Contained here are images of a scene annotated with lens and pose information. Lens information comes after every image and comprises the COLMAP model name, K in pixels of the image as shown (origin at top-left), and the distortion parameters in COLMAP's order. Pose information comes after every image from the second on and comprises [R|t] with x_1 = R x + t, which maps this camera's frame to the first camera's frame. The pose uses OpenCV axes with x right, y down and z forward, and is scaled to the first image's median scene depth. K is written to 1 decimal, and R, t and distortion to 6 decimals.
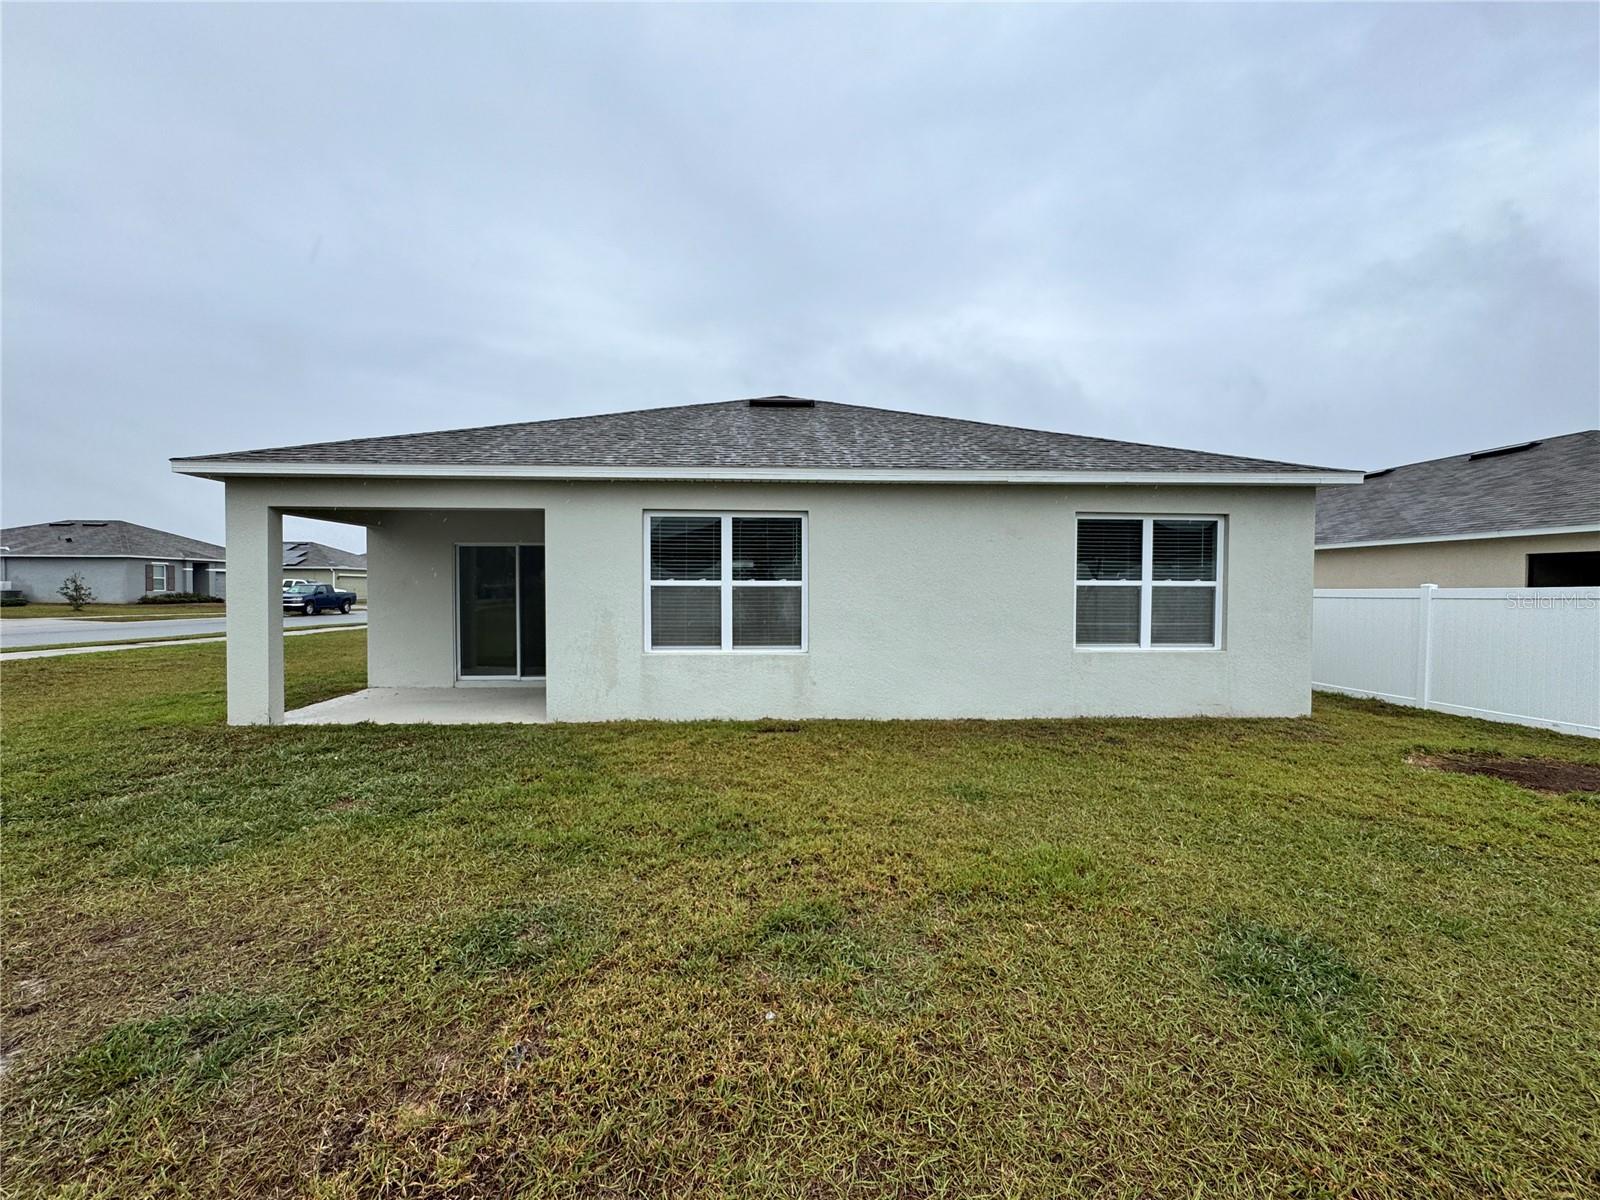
lens RADIAL K [[563.7, 0, 800.0], [0, 563.7, 600.0], [0, 0, 1]] dist [-0.000509, -0.000010]
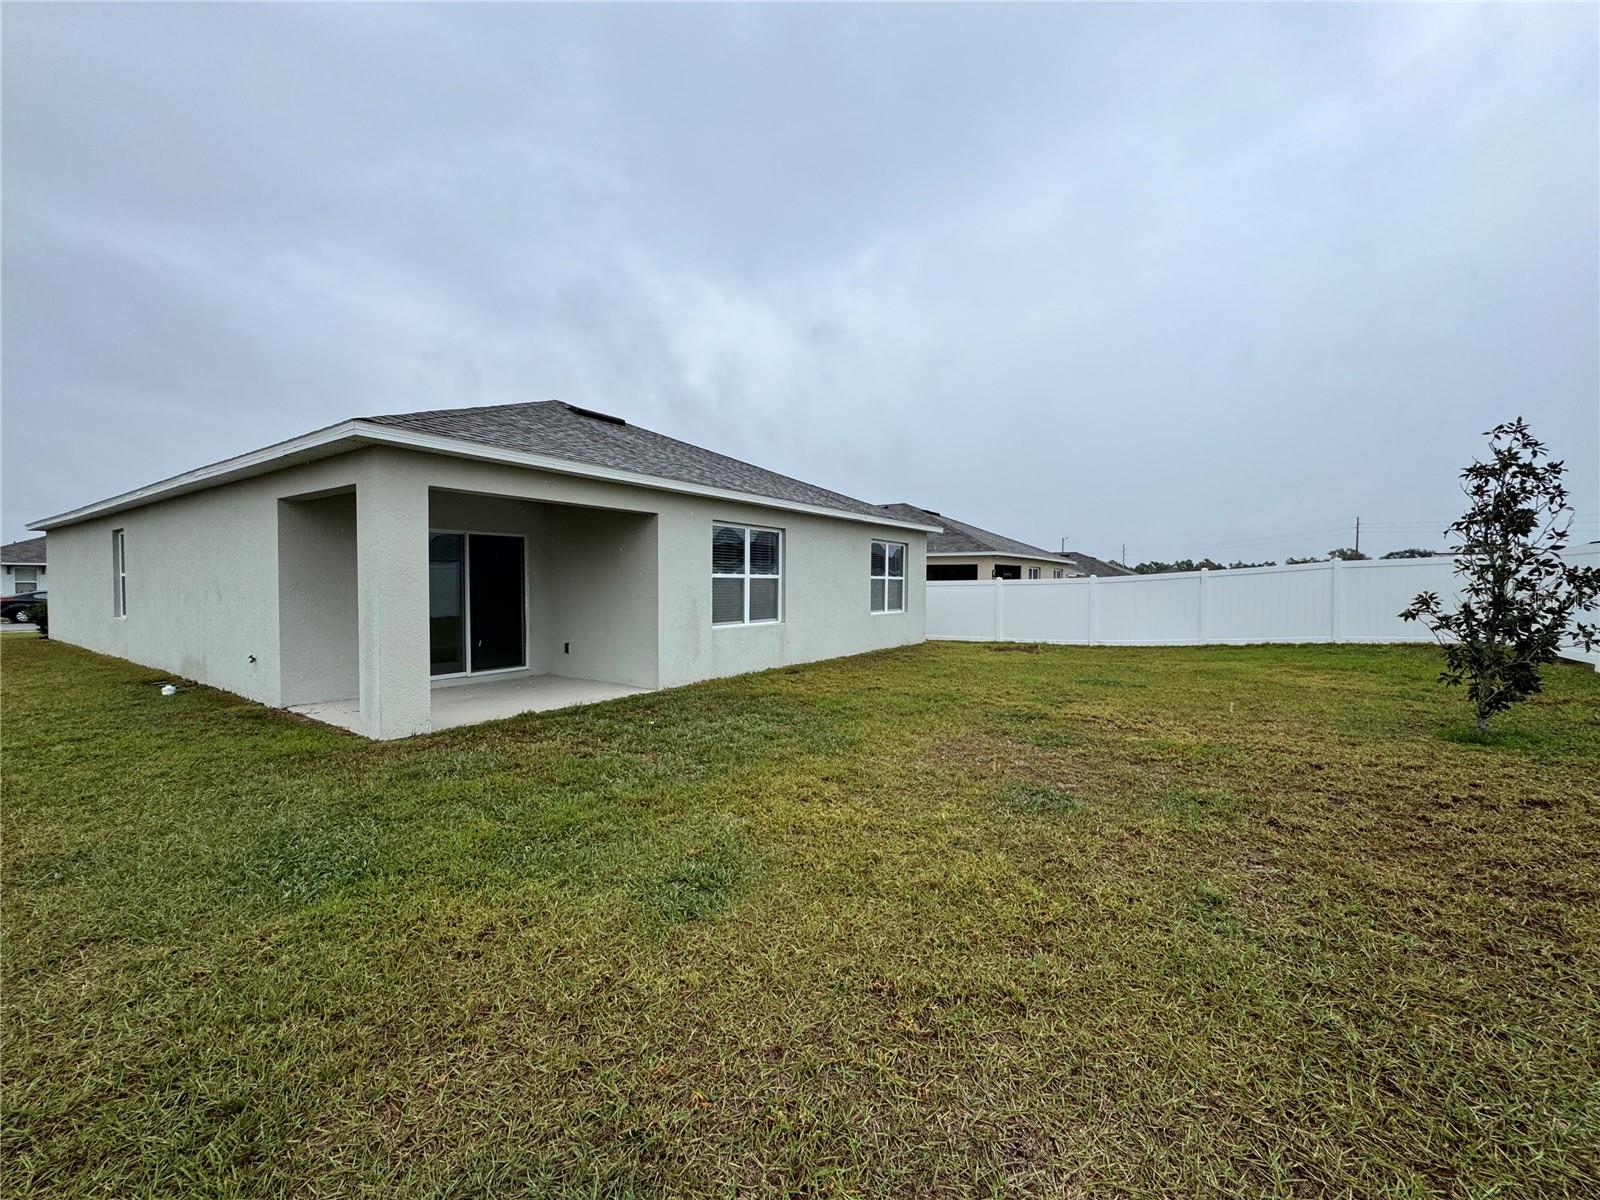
lens RADIAL K [[642.4, 0, 800.0], [0, 642.4, 600.0], [0, 0, 1]] dist [-0.001147, -0.000017]
pose [[0.601108, -0.019467, 0.798931, -1.308359], [0.007799, 0.999799, 0.018493, 0.000664], [-0.799130, -0.004885, 0.601139, -0.069086]]
